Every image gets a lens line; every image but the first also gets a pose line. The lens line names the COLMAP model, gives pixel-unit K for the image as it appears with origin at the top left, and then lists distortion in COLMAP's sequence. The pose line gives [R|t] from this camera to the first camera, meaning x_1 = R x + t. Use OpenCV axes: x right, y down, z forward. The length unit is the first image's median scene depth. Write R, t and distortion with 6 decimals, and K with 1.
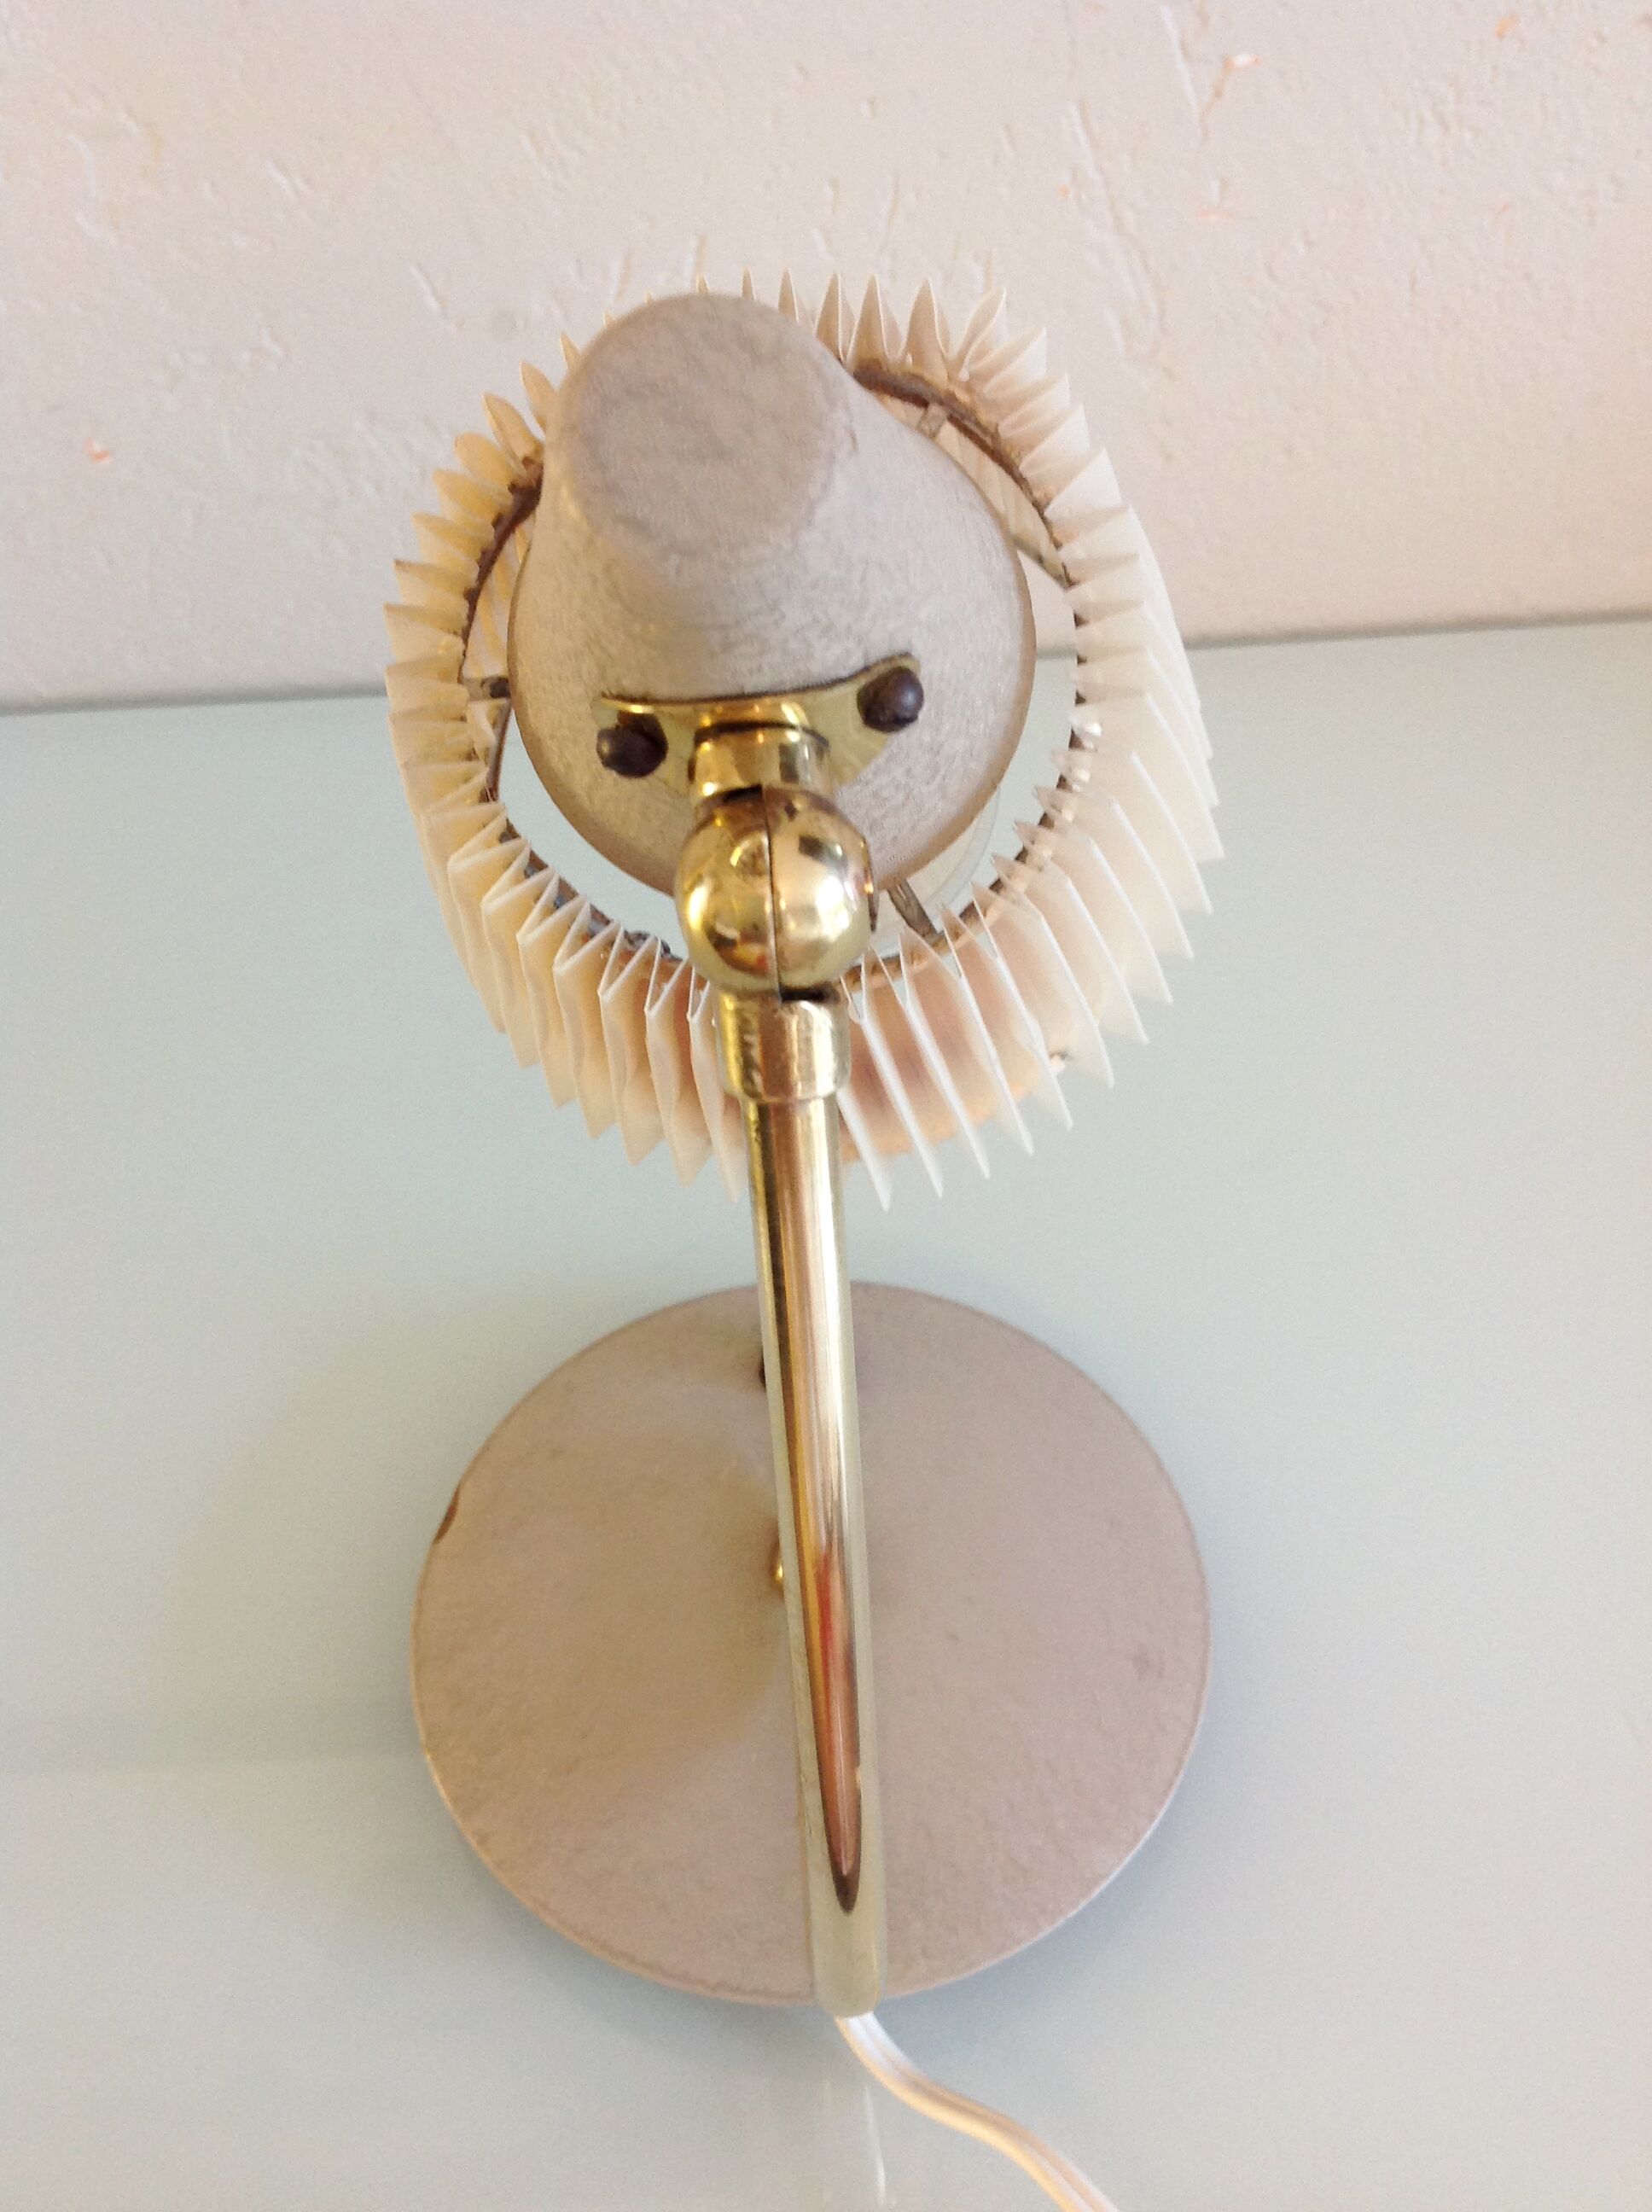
lens RADIAL K [[2254.9, 0, 826.0], [0, 2254.9, 1106.0], [0, 0, 1]] dist [0.174316, -0.612704]
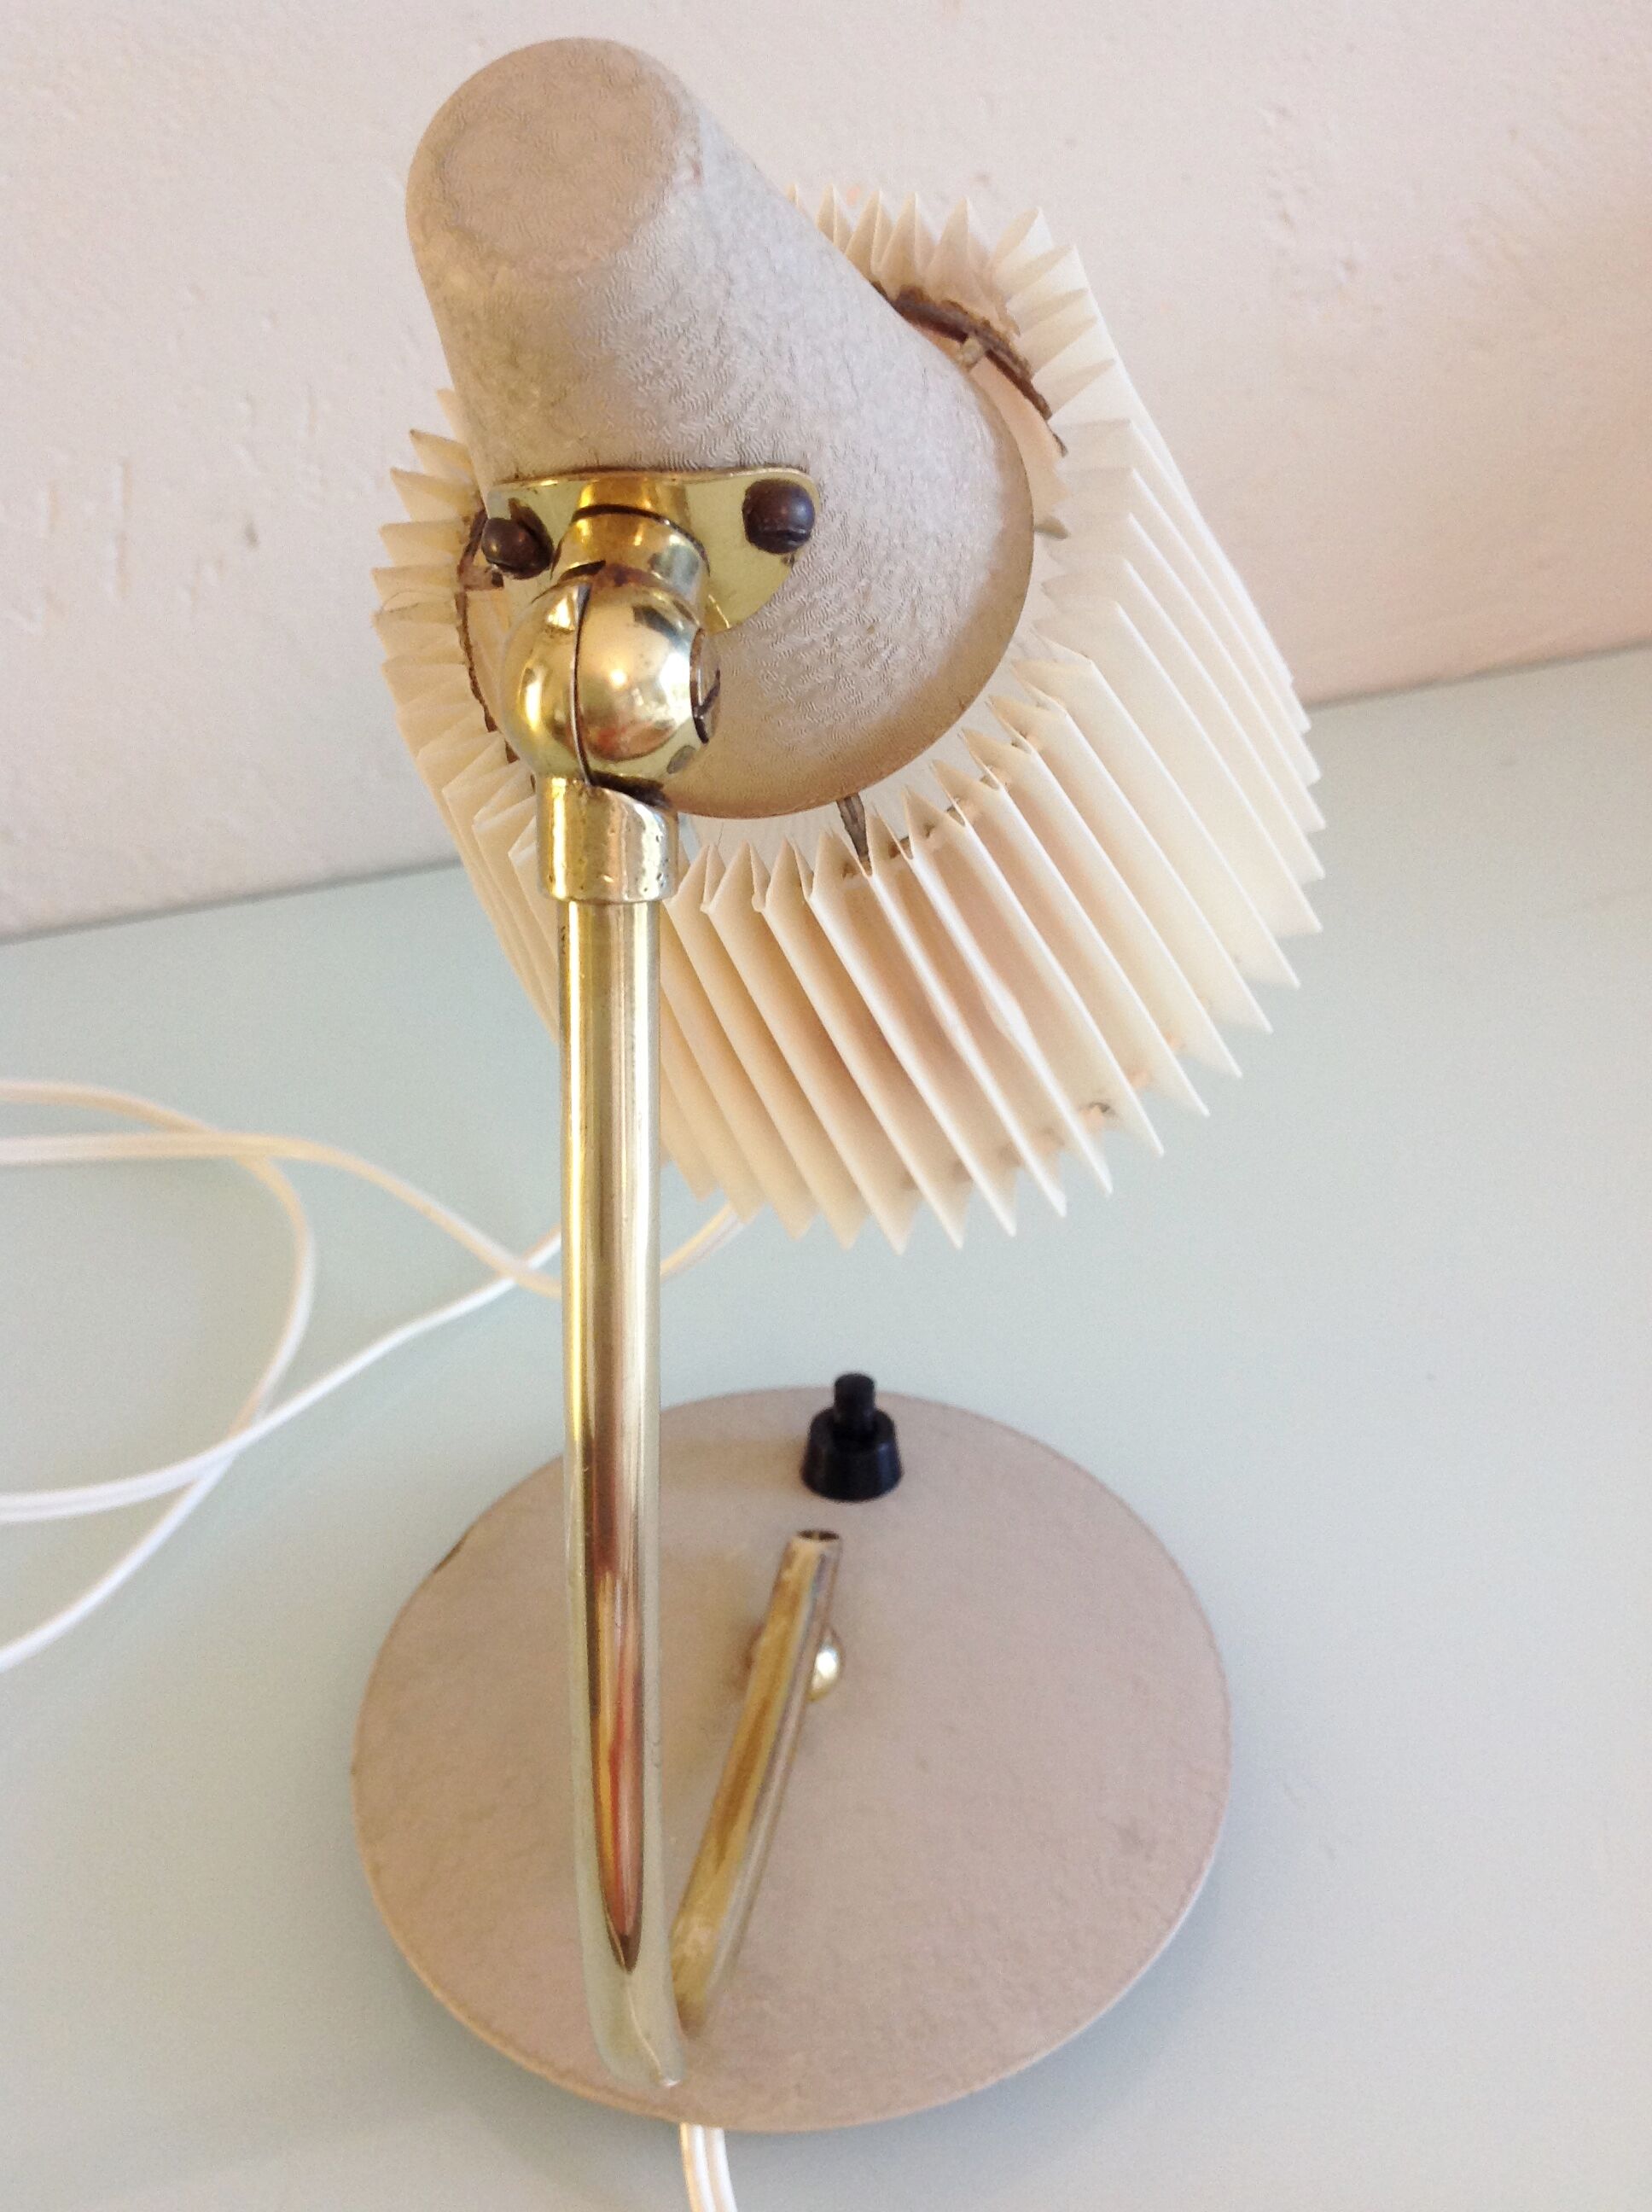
lens RADIAL K [[2254.9, 0, 826.0], [0, 2254.9, 1106.0], [0, 0, 1]] dist [0.174316, -0.612704]
pose [[0.967100, 0.135886, -0.215067, 0.242770], [-0.170850, 0.973297, -0.153310, 0.172753], [0.188491, 0.185010, 0.964491, 0.110941]]
